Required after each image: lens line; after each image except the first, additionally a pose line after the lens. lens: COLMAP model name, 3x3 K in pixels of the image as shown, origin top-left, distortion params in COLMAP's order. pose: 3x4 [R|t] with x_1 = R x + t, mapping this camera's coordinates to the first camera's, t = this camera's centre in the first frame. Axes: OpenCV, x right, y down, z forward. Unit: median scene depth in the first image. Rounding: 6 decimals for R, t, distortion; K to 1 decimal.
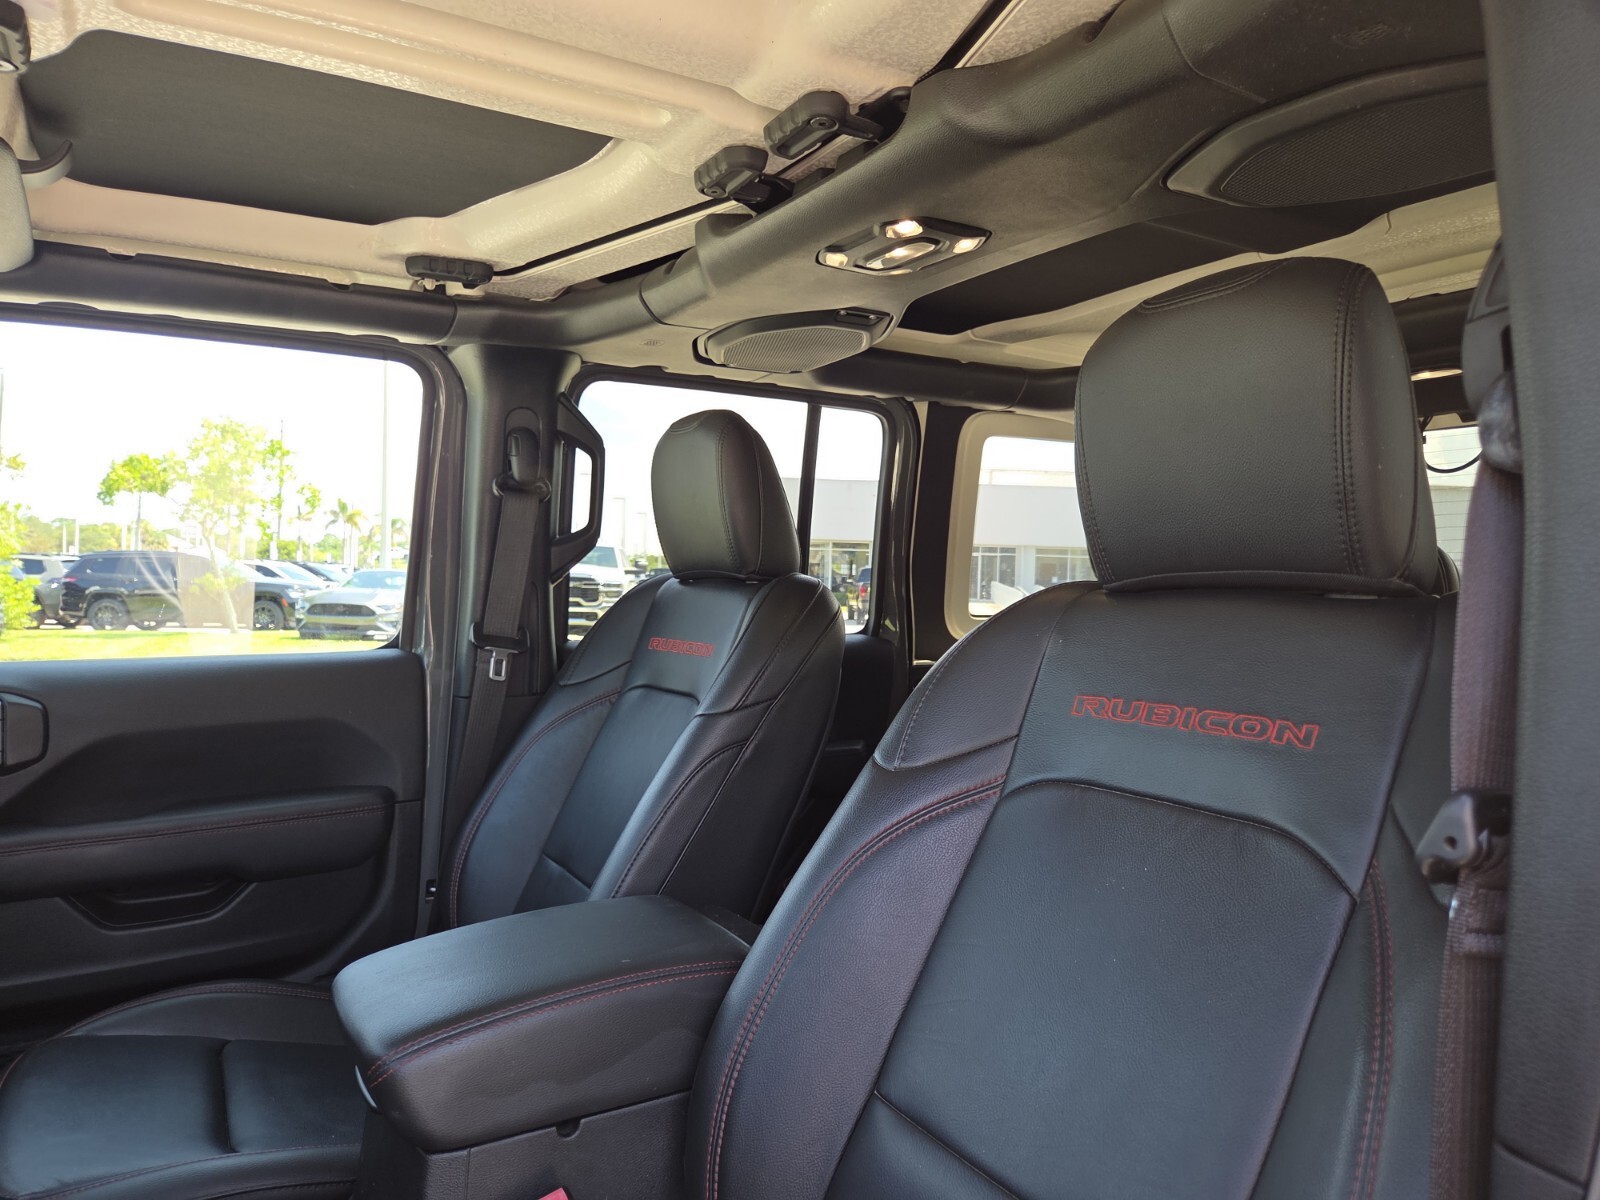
lens RADIAL K [[1081.3, 0, 802.7], [0, 1081.3, 591.6], [0, 0, 1]] dist [0.048870, -0.038523]
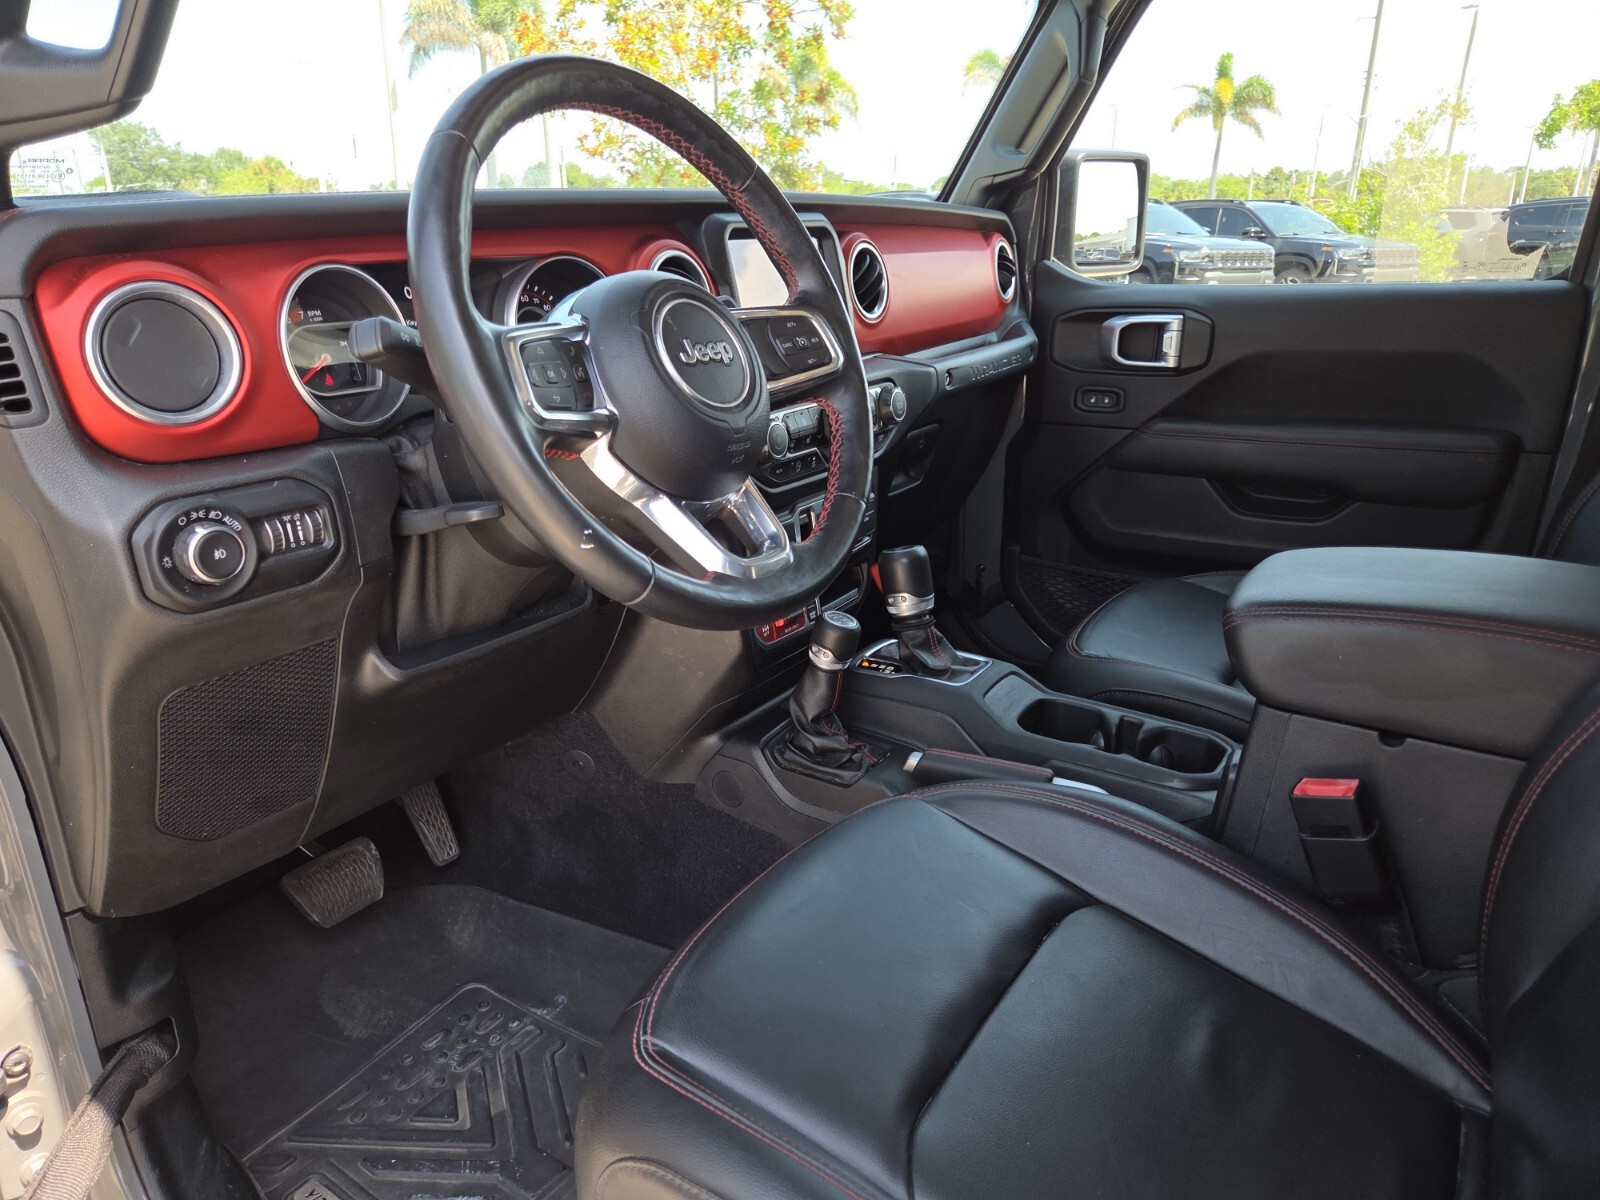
lens RADIAL K [[1092.8, 0, 811.9], [0, 1092.8, 595.5], [0, 0, 1]] dist [0.049160, -0.043486]
pose [[0.424759, 0.257560, -0.867896, 0.209396], [0.014930, 0.956553, 0.291177, 0.025382], [0.905183, -0.136638, 0.402459, 0.053413]]
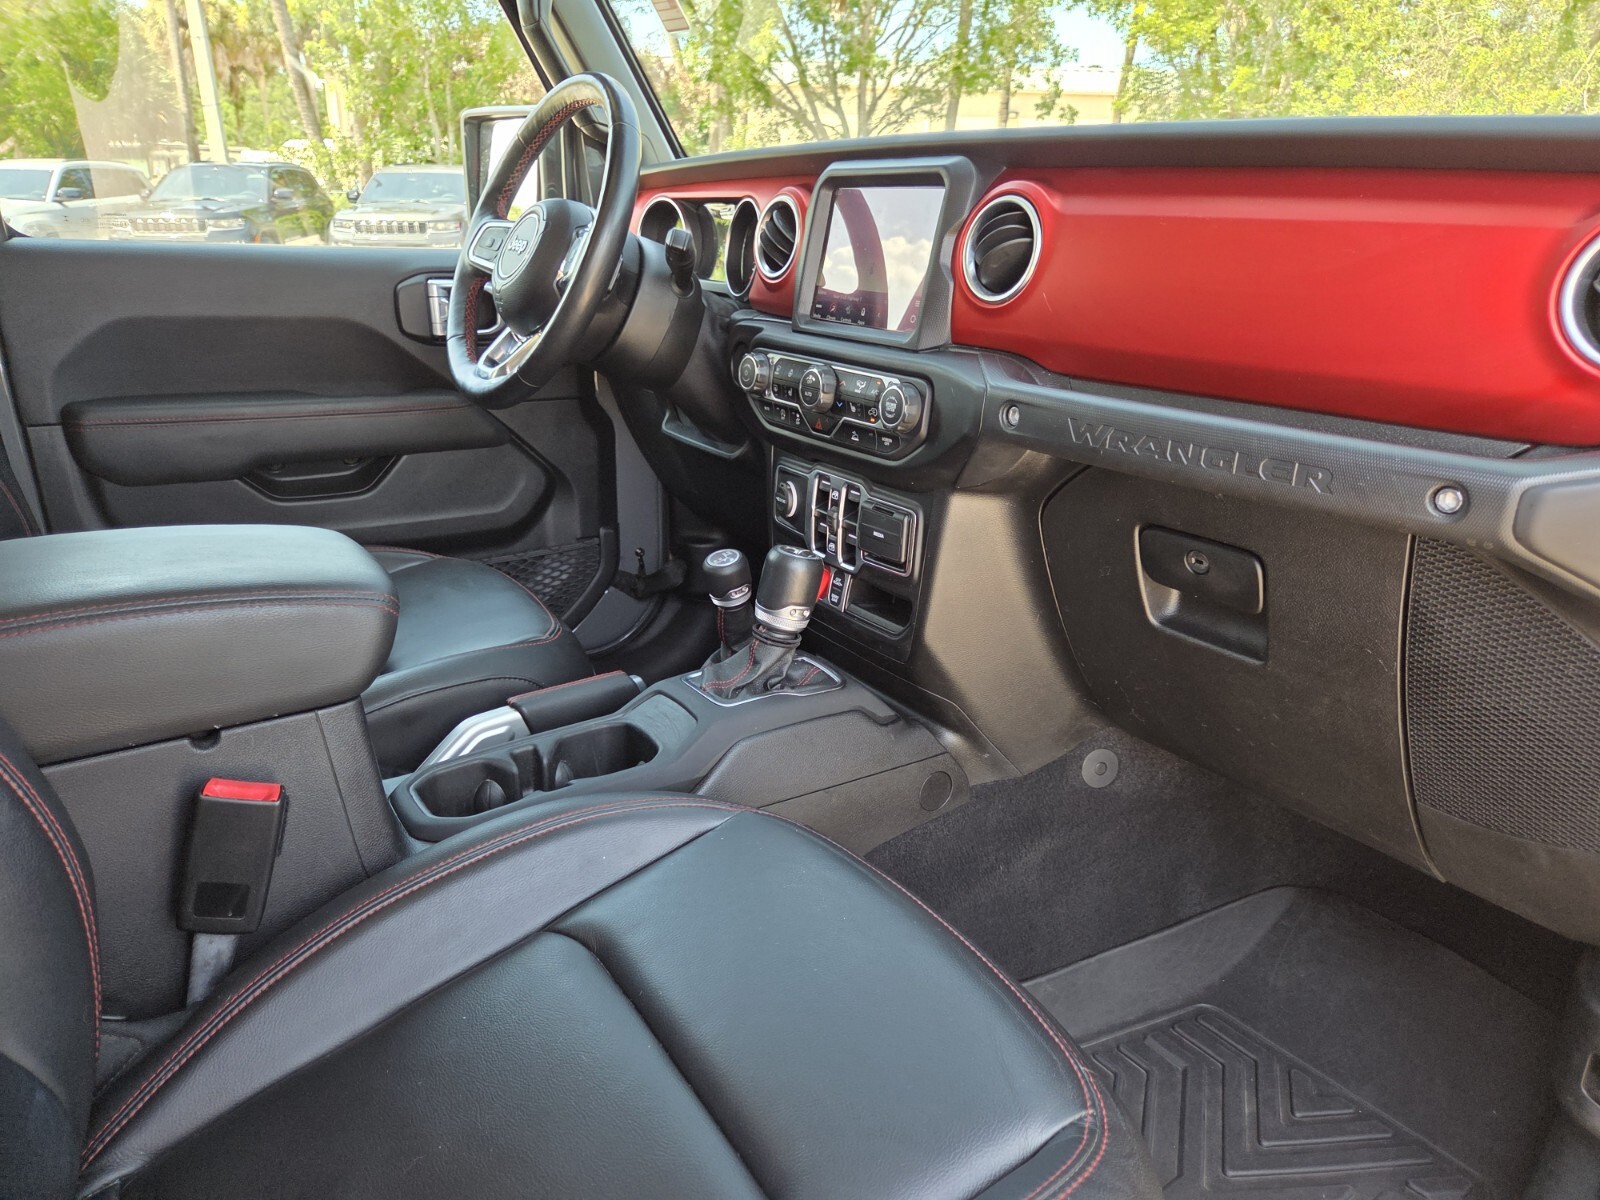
lens RADIAL K [[1092.8, 0, 811.9], [0, 1092.8, 595.5], [0, 0, 1]] dist [0.049160, -0.043486]
pose [[-0.996956, -0.027765, -0.072856, -0.376742], [-0.050762, 0.940404, 0.336249, 0.022041], [0.059179, 0.338924, -0.938951, 1.012255]]
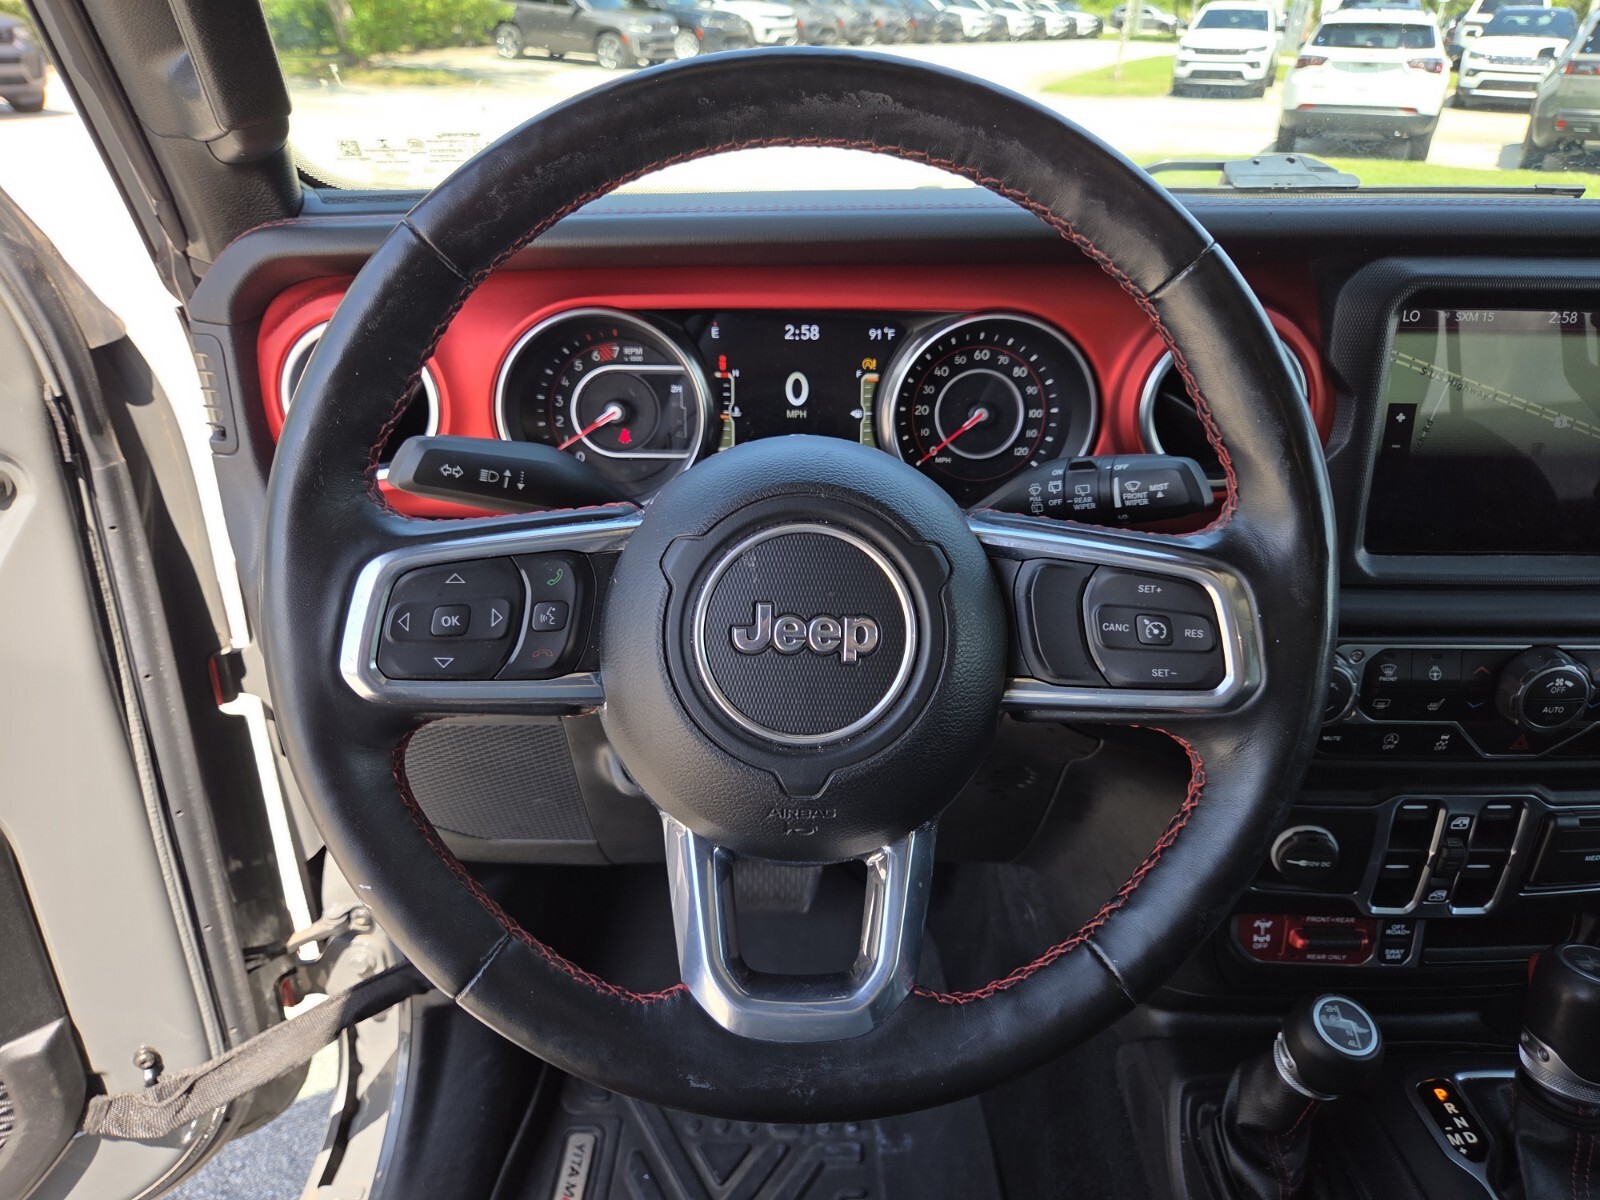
lens RADIAL K [[1092.8, 0, 811.9], [0, 1092.8, 595.5], [0, 0, 1]] dist [0.049160, -0.043486]
pose [[-0.491561, 0.370445, -0.788123, -0.039202], [-0.041376, 0.894054, 0.446043, -0.052556], [0.869860, 0.251867, -0.424155, 0.306546]]
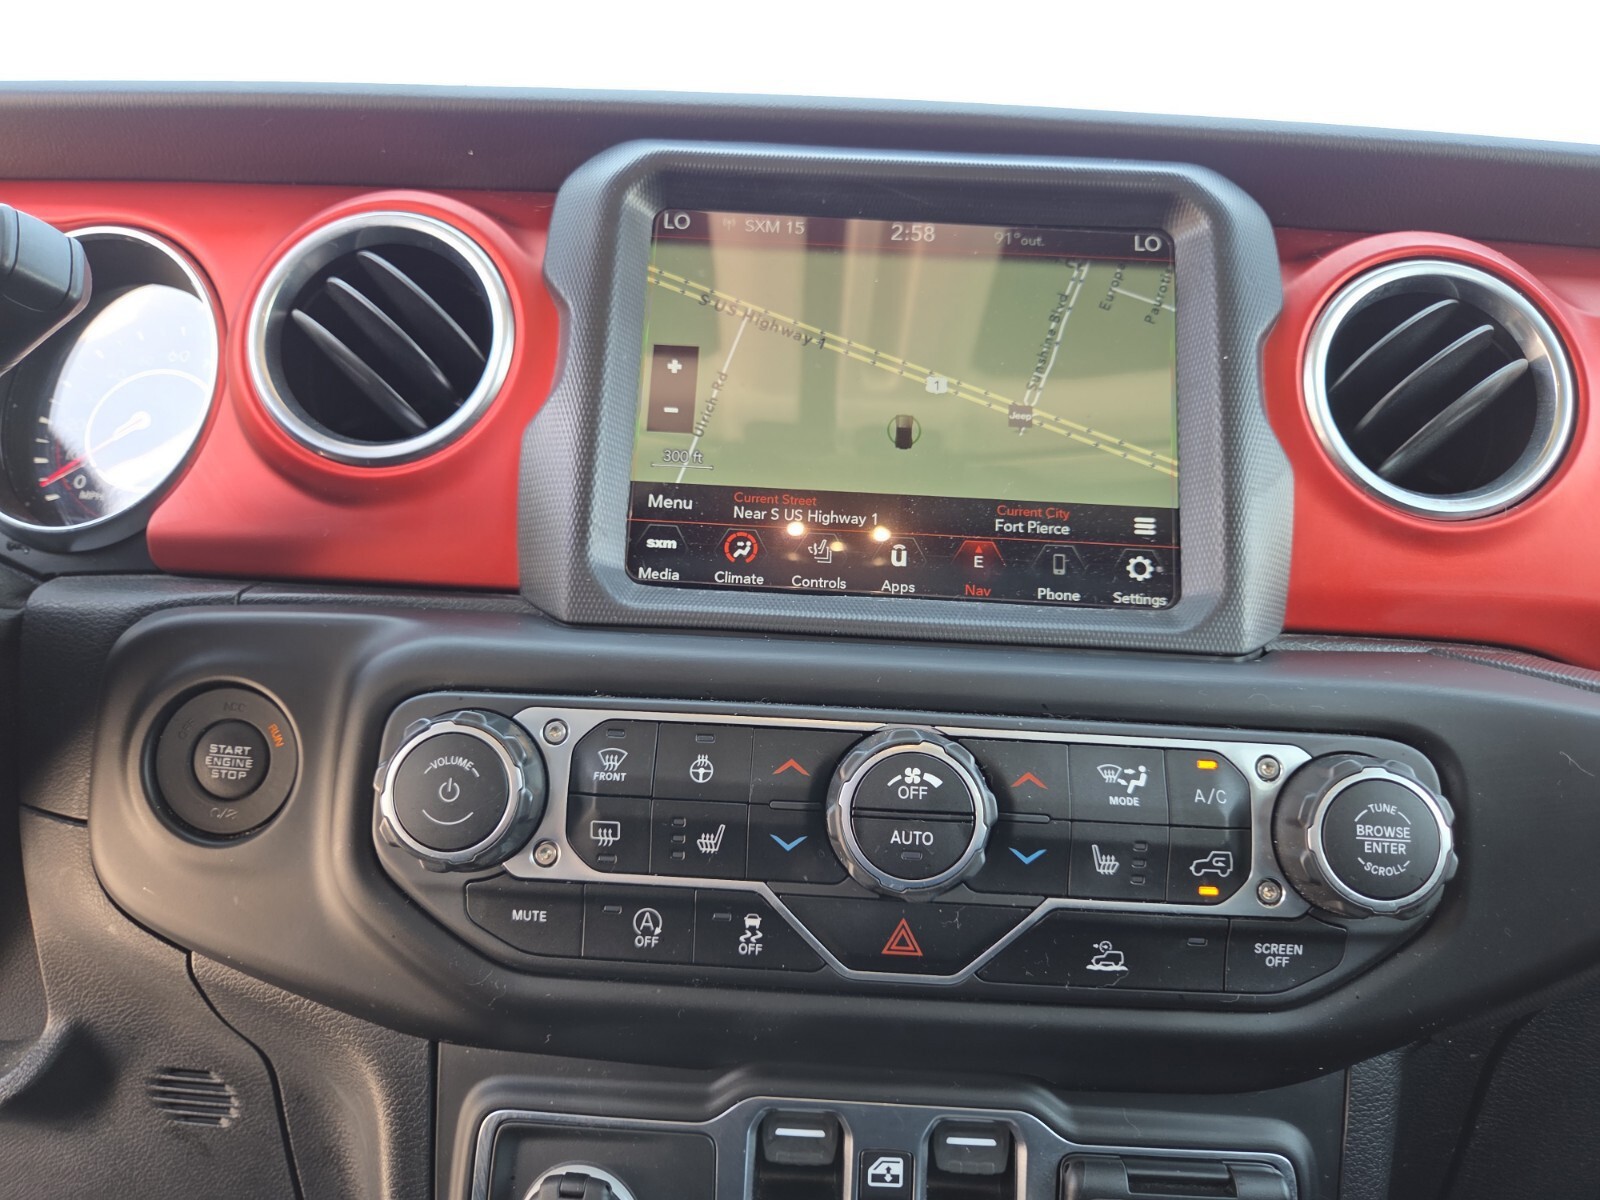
lens RADIAL K [[1095.4, 0, 801.2], [0, 1095.4, 591.4], [0, 0, 1]] dist [0.029732, -0.021049]
pose [[-0.521927, -0.052523, -0.851372, -0.261346], [-0.075276, 0.997044, -0.015362, 0.092215], [0.849662, 0.056069, -0.524338, 0.443897]]
